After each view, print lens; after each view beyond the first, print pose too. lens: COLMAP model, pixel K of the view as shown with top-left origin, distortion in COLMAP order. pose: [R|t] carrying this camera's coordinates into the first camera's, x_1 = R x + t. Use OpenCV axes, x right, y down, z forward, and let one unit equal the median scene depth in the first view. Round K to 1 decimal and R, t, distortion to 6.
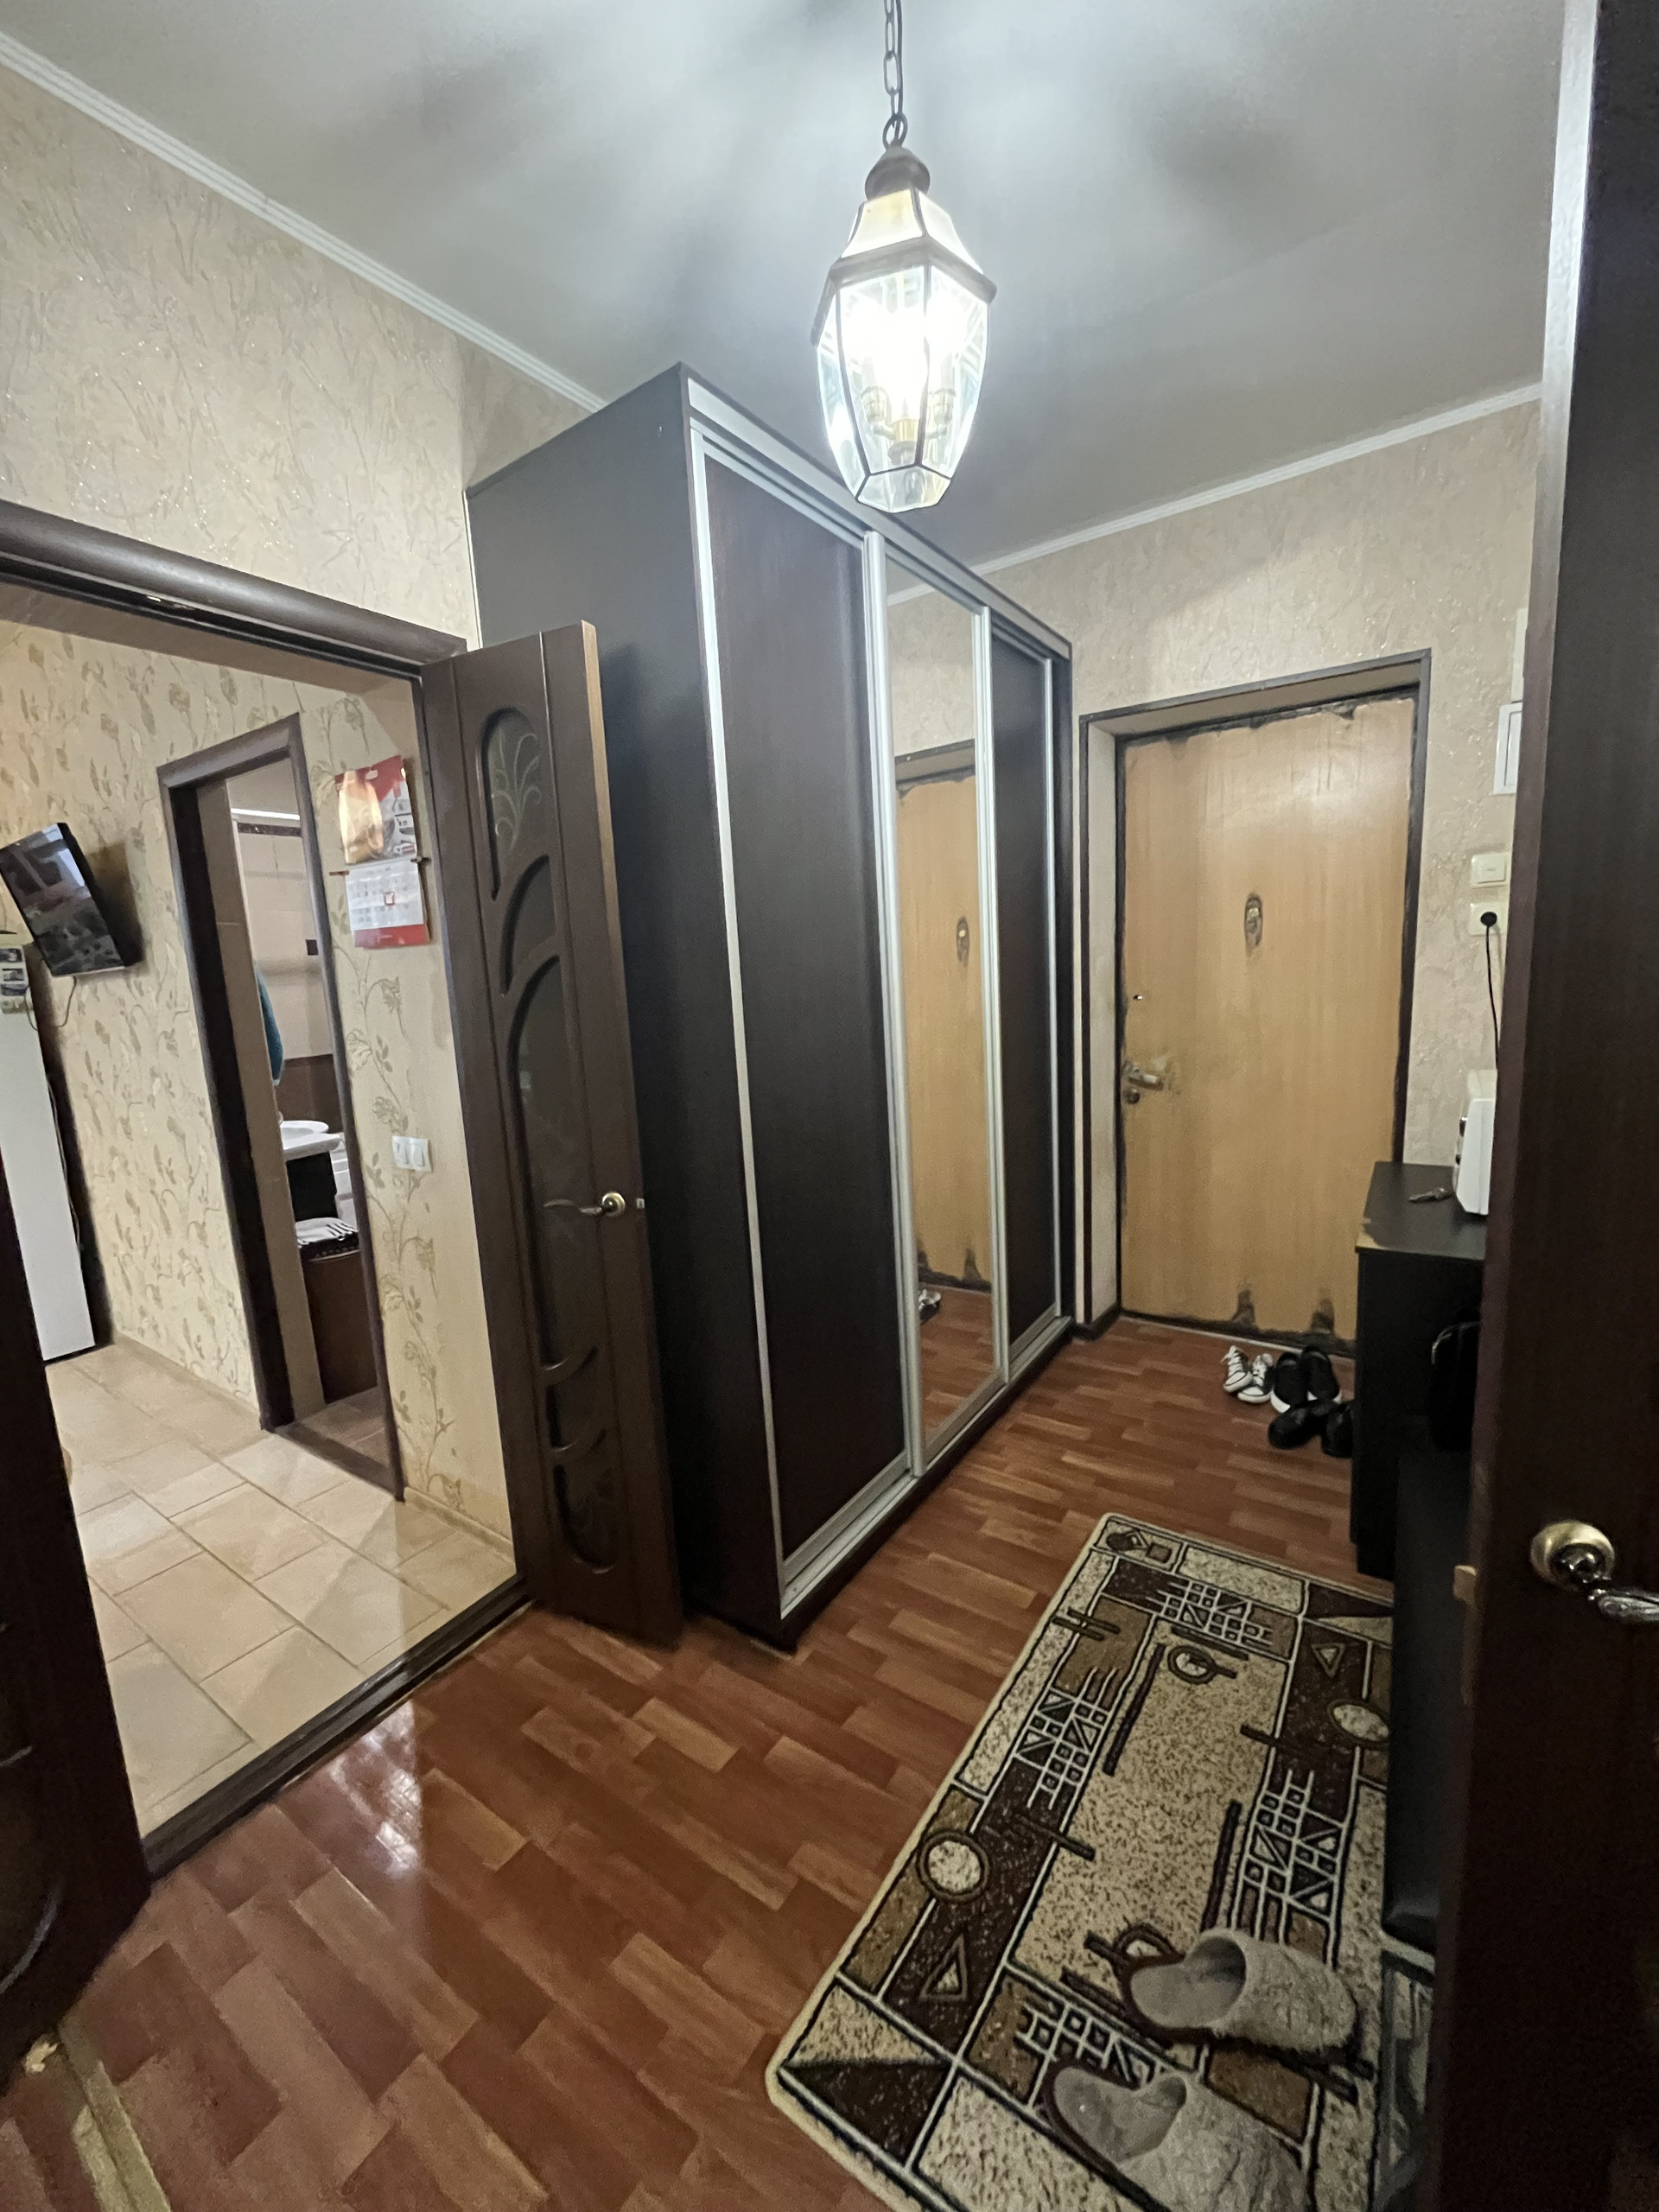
lens RADIAL K [[890.5, 0, 829.4], [0, 890.5, 1106.3], [0, 0, 1]] dist [-0.004169, 0.000703]
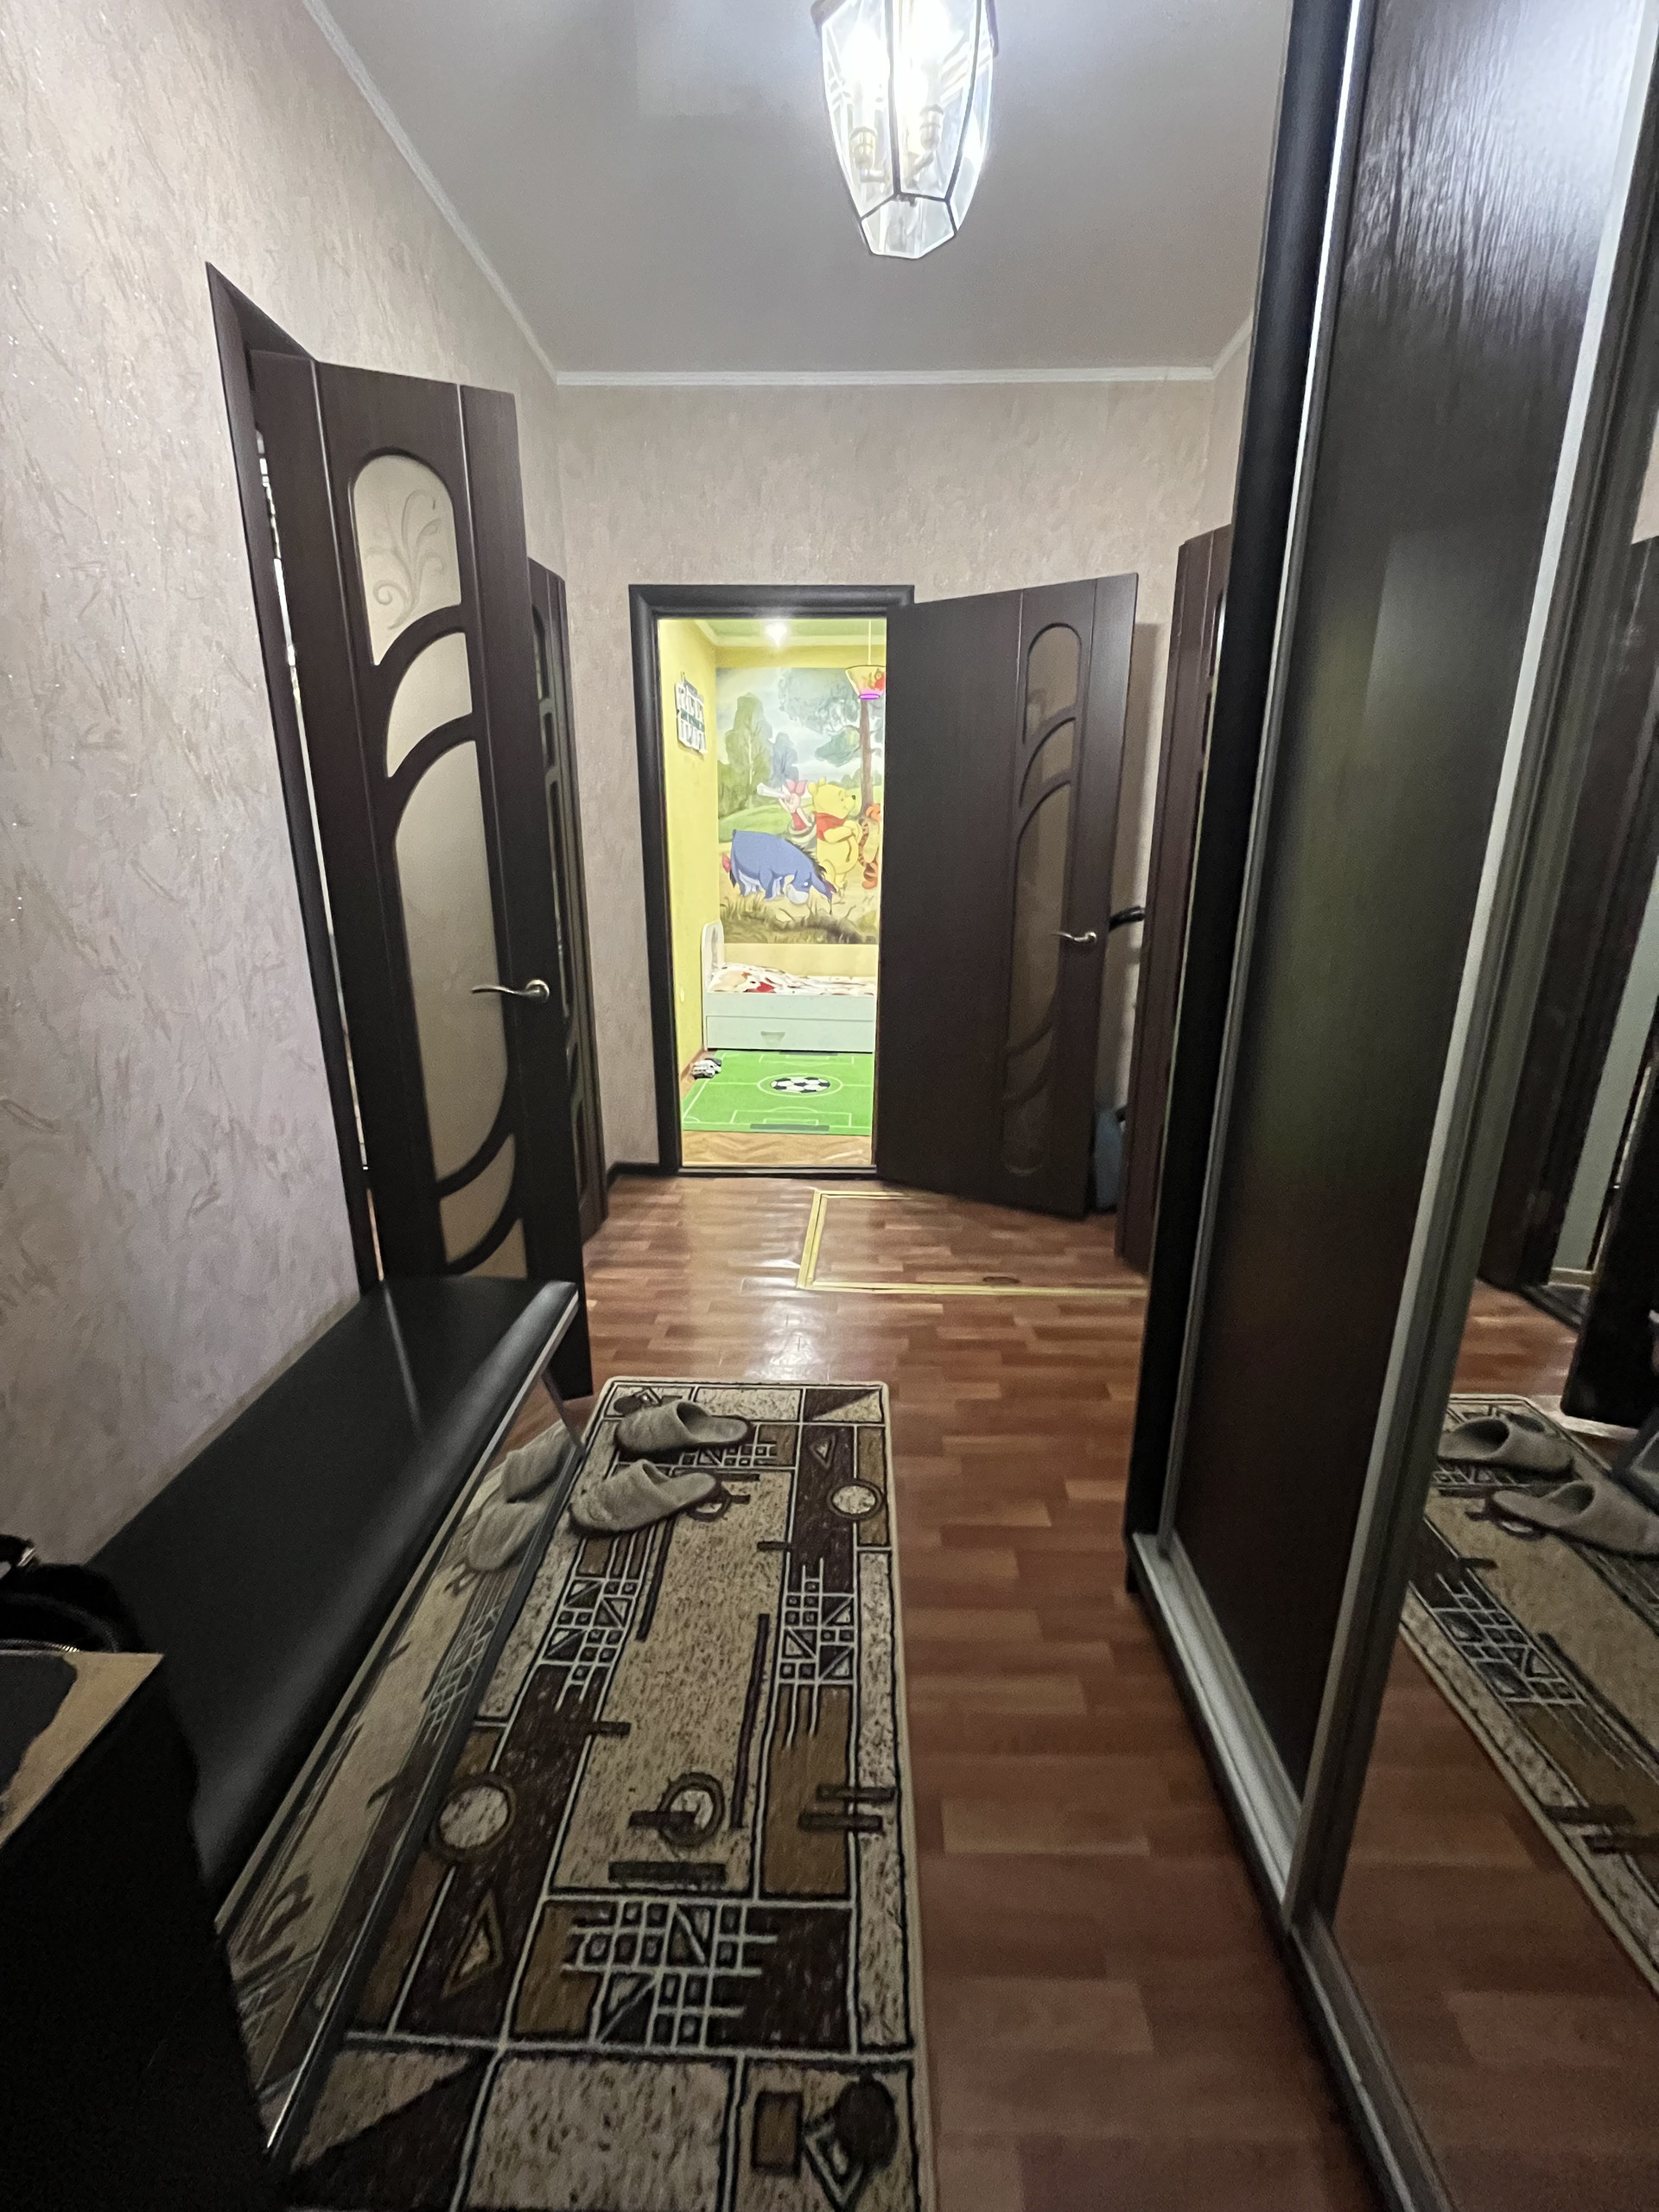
lens RADIAL K [[890.5, 0, 829.6], [0, 890.5, 1107.7], [0, 0, 1]] dist [-0.004169, 0.000703]
pose [[-0.838989, 0.196839, -0.507298, 0.600685], [-0.044192, 0.904552, 0.424066, -0.161035], [0.542350, 0.378206, -0.750211, 1.468841]]
